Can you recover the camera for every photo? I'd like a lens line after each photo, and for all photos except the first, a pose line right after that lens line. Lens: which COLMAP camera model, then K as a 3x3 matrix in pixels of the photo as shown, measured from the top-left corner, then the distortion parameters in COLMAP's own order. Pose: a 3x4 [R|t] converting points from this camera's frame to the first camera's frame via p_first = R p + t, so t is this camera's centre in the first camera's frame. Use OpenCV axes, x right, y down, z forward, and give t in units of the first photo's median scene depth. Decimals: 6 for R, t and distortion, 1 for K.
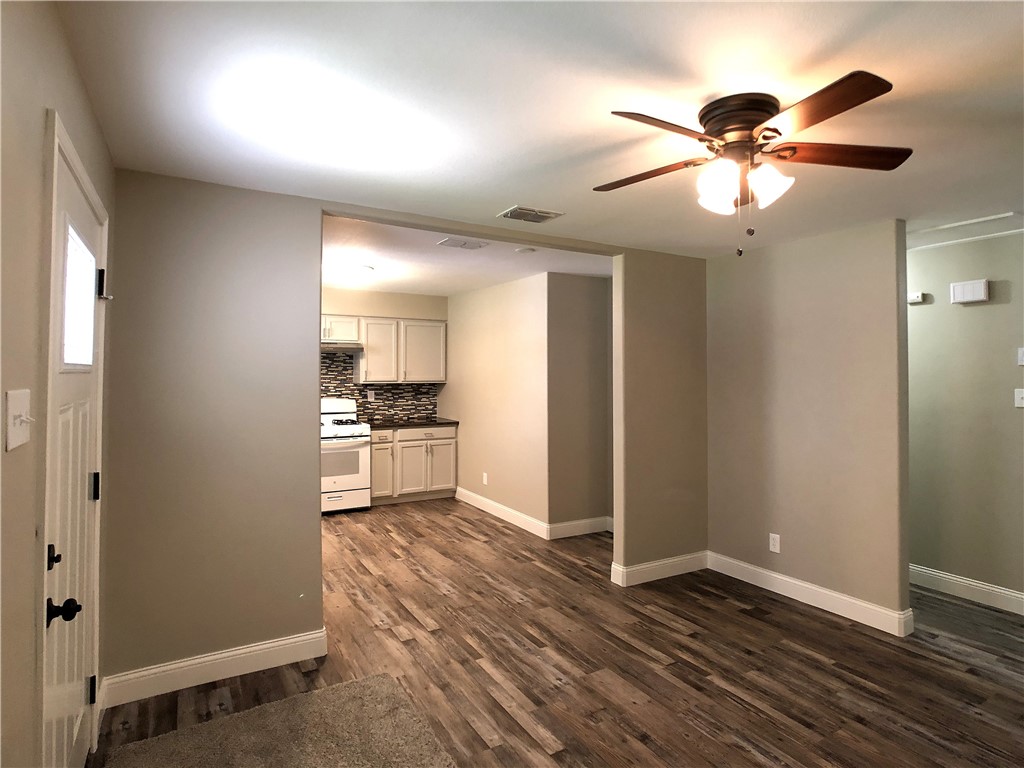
lens RADIAL K [[566.2, 0, 508.0], [0, 566.2, 368.0], [0, 0, 1]] dist [-0.001687, 0.000126]
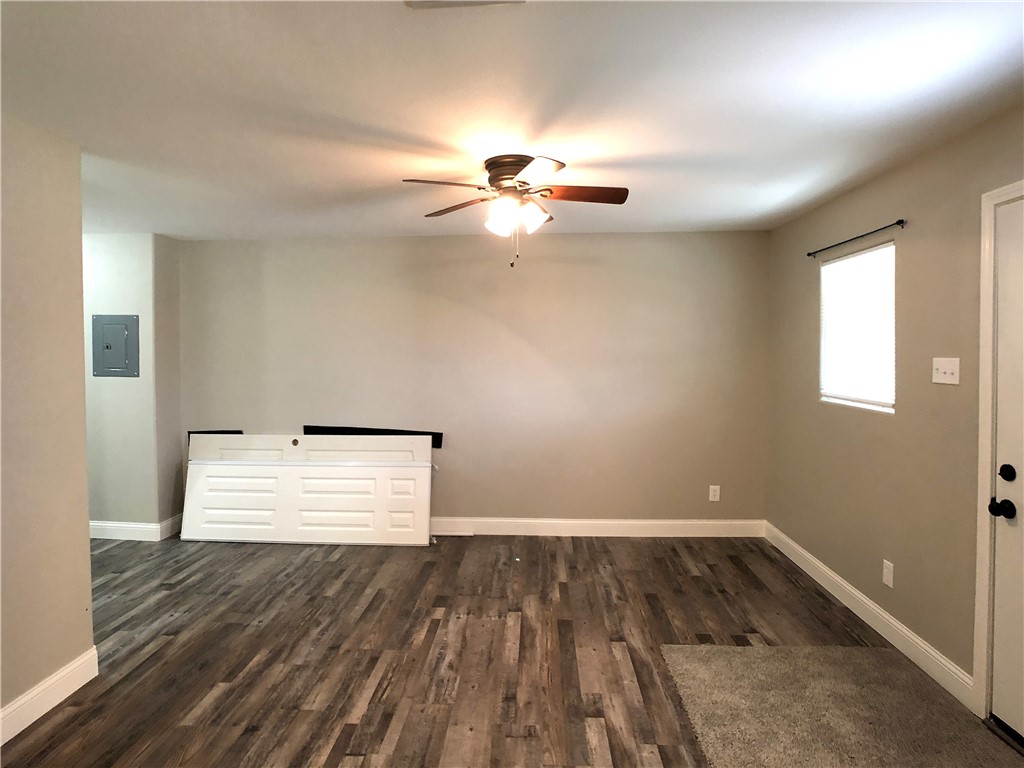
lens RADIAL K [[574.3, 0, 512.6], [0, 574.3, 370.5], [0, 0, 1]] dist [-0.071713, 0.036706]
pose [[-0.840492, -0.023054, 0.541333, -0.109216], [-0.007875, 0.999509, 0.030339, 0.006007], [-0.541766, 0.021237, -0.840261, 0.649244]]
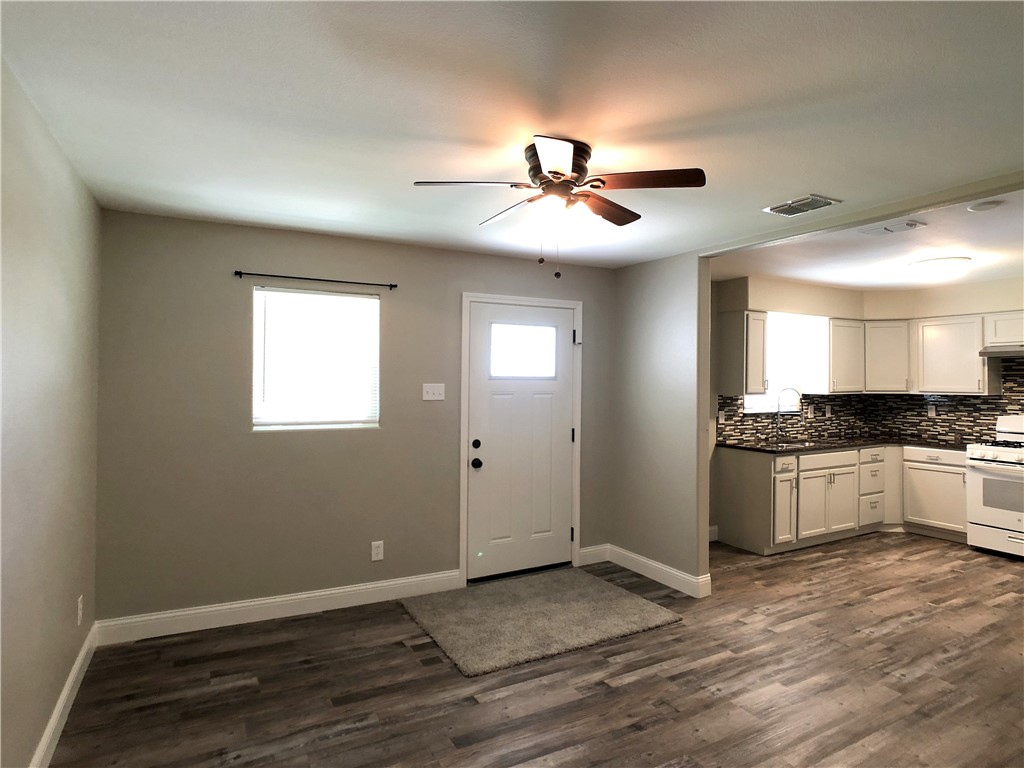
lens RADIAL K [[574.3, 0, 512.6], [0, 574.3, 370.5], [0, 0, 1]] dist [-0.071713, 0.036706]
pose [[-0.035740, -0.019239, -0.999176, 0.454290], [0.002937, 0.999808, -0.019356, 0.004085], [0.999357, -0.003627, -0.035676, 0.282496]]
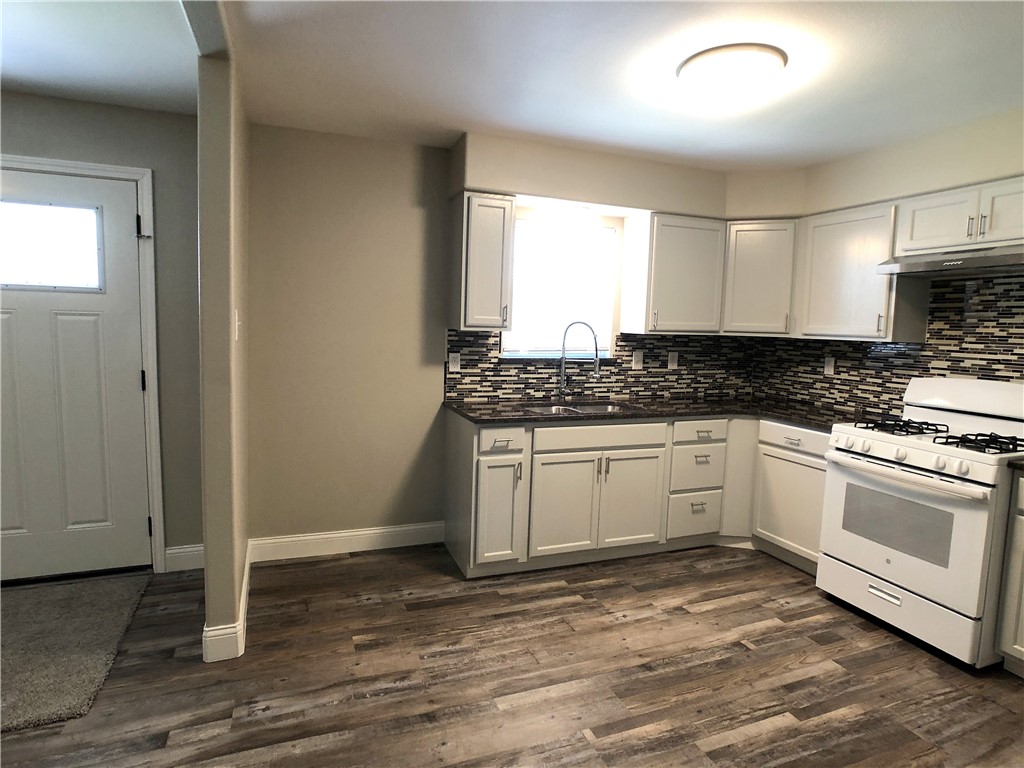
lens RADIAL K [[571.3, 0, 510.0], [0, 571.3, 376.8], [0, 0, 1]] dist [-0.037965, 0.015774]
pose [[-0.148461, 0.086145, -0.985159, 0.151367], [-0.022392, 0.995650, 0.090437, 0.019831], [0.988665, 0.035486, -0.145887, 0.685219]]
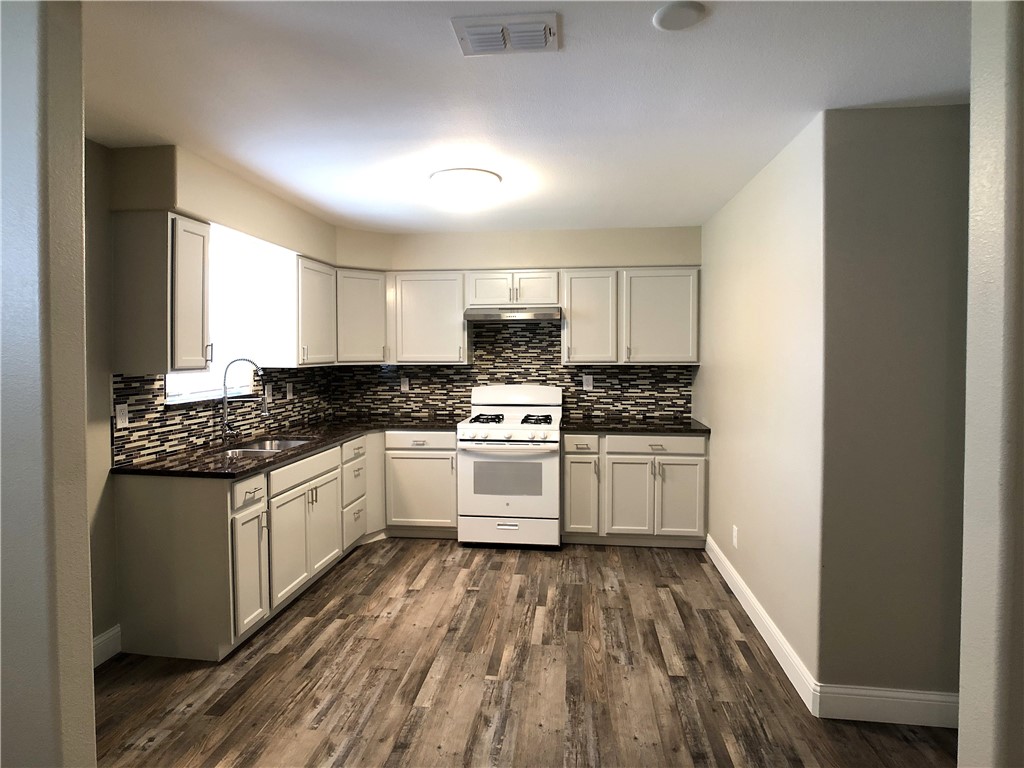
lens RADIAL K [[571.7, 0, 506.7], [0, 571.7, 369.9], [0, 0, 1]] dist [-0.030480, -0.001508]
pose [[0.798213, 0.013822, -0.602216, 0.107991], [0.007305, 0.999441, 0.032621, 0.010084], [0.602331, -0.030438, 0.797666, 0.391997]]
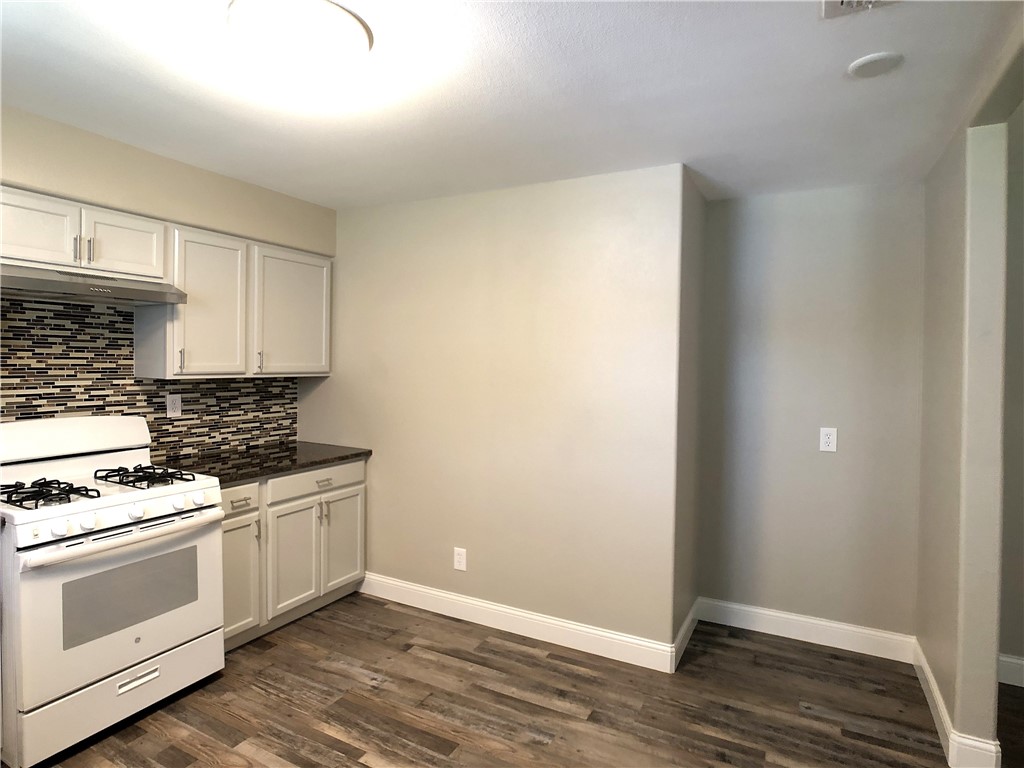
lens RADIAL K [[574.3, 0, 512.6], [0, 574.3, 370.5], [0, 0, 1]] dist [-0.071713, 0.036706]
pose [[0.844962, 0.001427, 0.534825, -0.264105], [-0.015721, 0.999631, 0.022170, 0.007244], [-0.534596, -0.027141, 0.844672, 0.496368]]
